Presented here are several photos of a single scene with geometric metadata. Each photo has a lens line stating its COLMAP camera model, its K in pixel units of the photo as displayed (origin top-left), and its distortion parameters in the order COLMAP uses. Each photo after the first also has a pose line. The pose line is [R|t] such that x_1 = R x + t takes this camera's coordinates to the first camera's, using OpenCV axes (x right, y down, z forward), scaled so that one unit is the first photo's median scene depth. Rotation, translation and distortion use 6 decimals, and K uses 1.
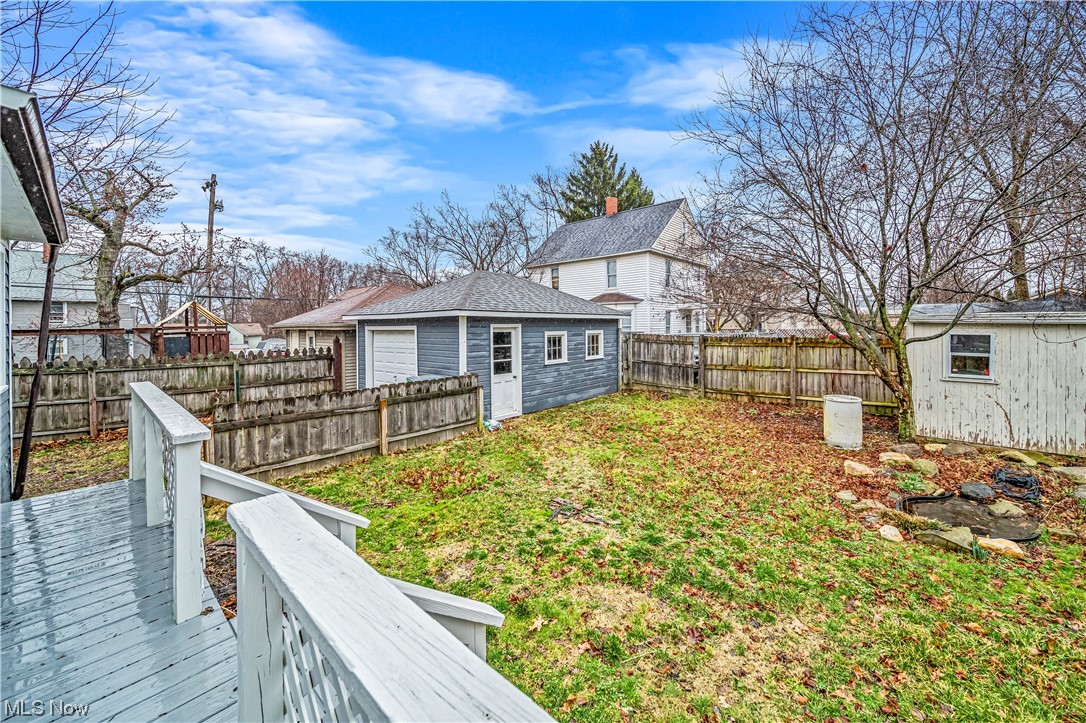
lens RADIAL K [[403.8, 0, 559.3], [0, 403.8, 329.1], [0, 0, 1]] dist [-0.000111, -0.000020]
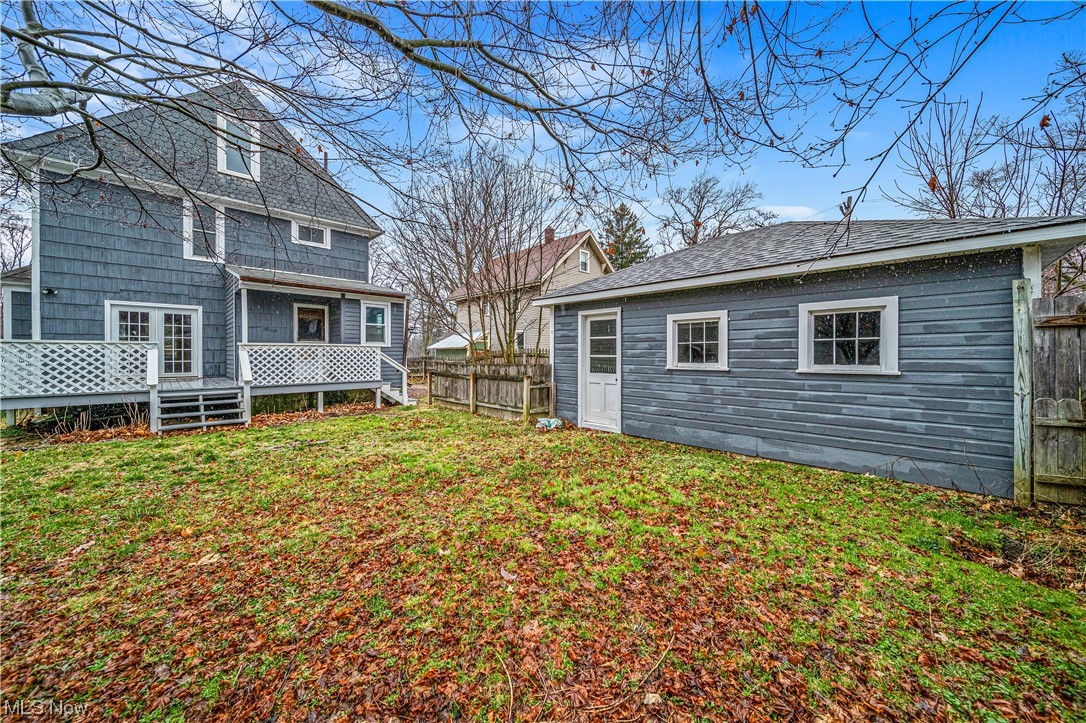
lens RADIAL K [[379.9, 0, 544.3], [0, 379.9, 357.9], [0, 0, 1]] dist [-0.000453, -0.000073]
pose [[-0.068511, 0.016906, -0.997507, 0.606123], [-0.004429, 0.999841, 0.017250, 0.068607], [0.997641, 0.005600, -0.068425, 0.937205]]
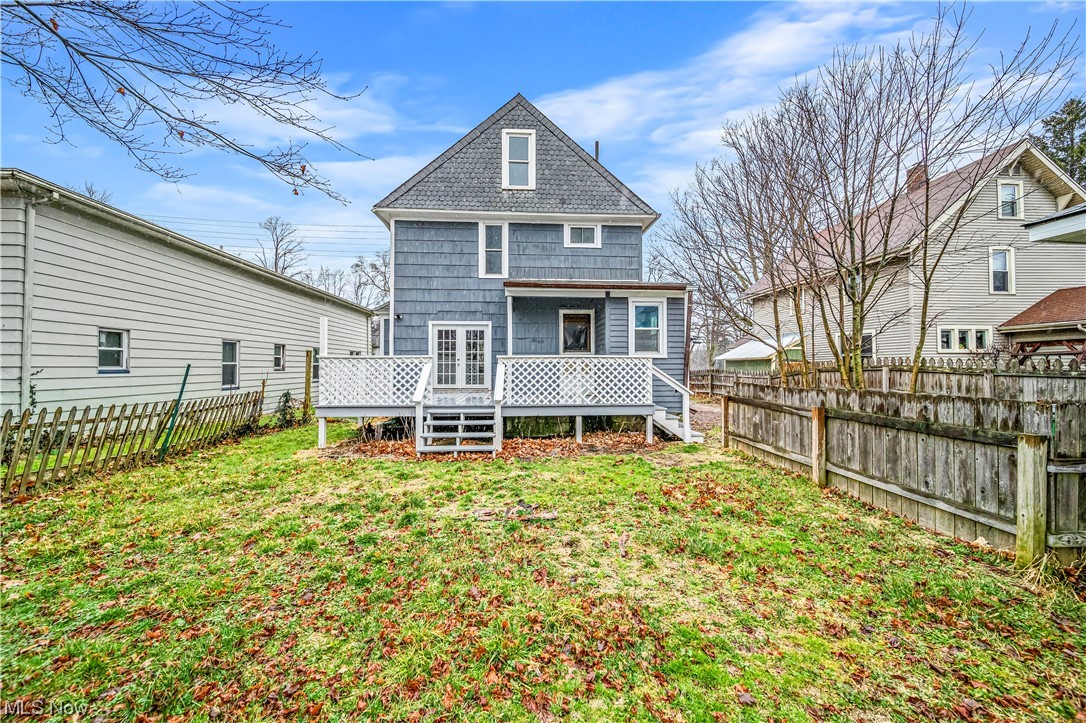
lens RADIAL K [[379.9, 0, 544.3], [0, 379.9, 357.9], [0, 0, 1]] dist [-0.000453, -0.000073]
pose [[-0.704547, -0.006789, -0.709625, 0.274217], [0.001856, 0.999933, -0.011408, 0.066127], [0.709655, -0.009354, -0.704487, 0.792554]]
